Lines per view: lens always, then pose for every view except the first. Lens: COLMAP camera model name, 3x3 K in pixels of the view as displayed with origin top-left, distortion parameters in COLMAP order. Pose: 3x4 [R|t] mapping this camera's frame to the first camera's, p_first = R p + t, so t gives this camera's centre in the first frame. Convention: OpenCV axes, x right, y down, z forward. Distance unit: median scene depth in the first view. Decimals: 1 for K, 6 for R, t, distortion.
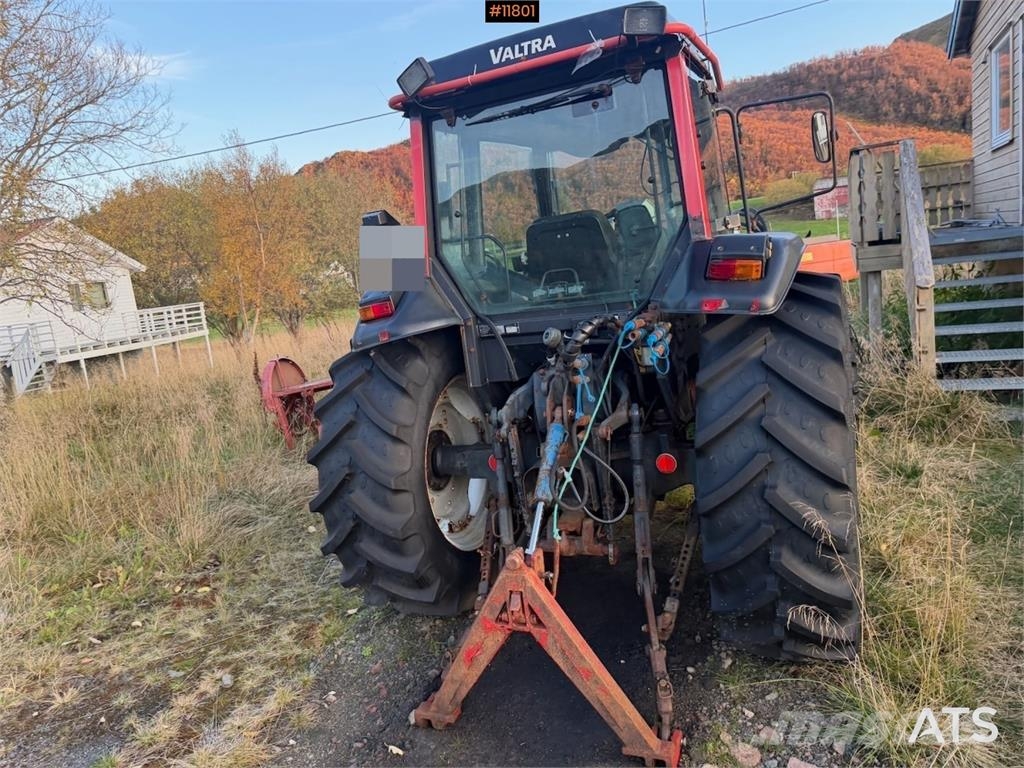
lens RADIAL K [[723.3, 0, 506.9], [0, 723.3, 388.2], [0, 0, 1]] dist [0.050791, -0.058583]
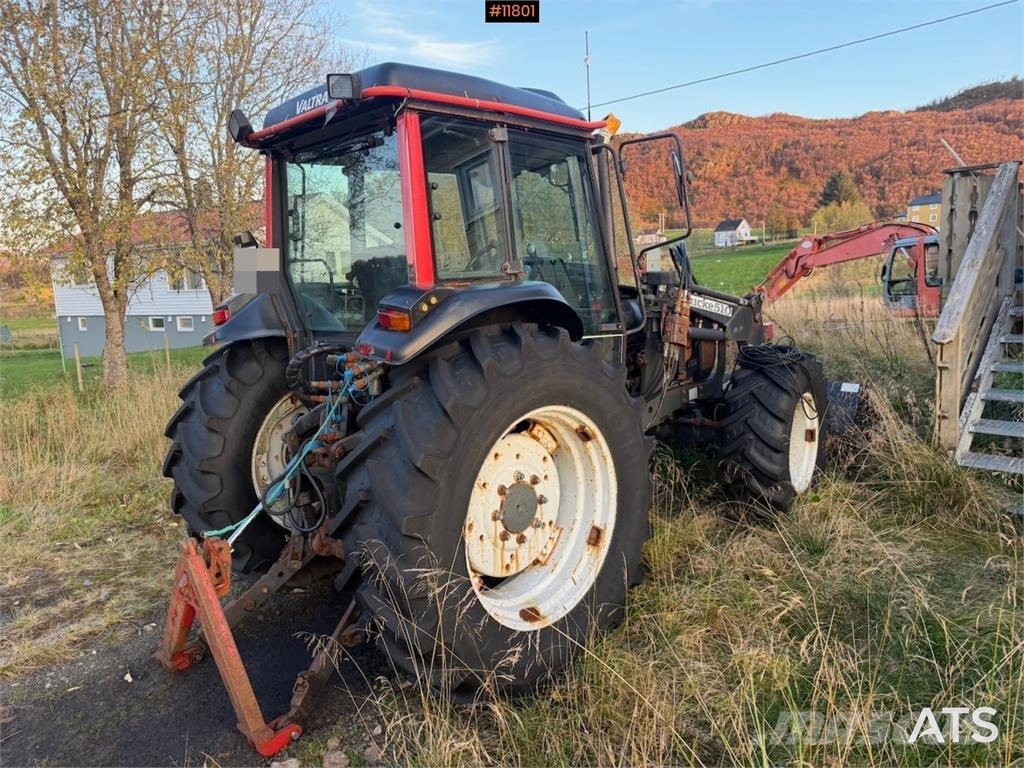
lens RADIAL K [[723.3, 0, 508.0], [0, 723.3, 379.2], [0, 0, 1]] dist [0.050791, -0.058583]
pose [[0.934528, 0.127645, -0.332210, 0.640949], [-0.123612, 0.991770, 0.033340, -0.100852], [0.333732, 0.009909, 0.942616, 0.036850]]
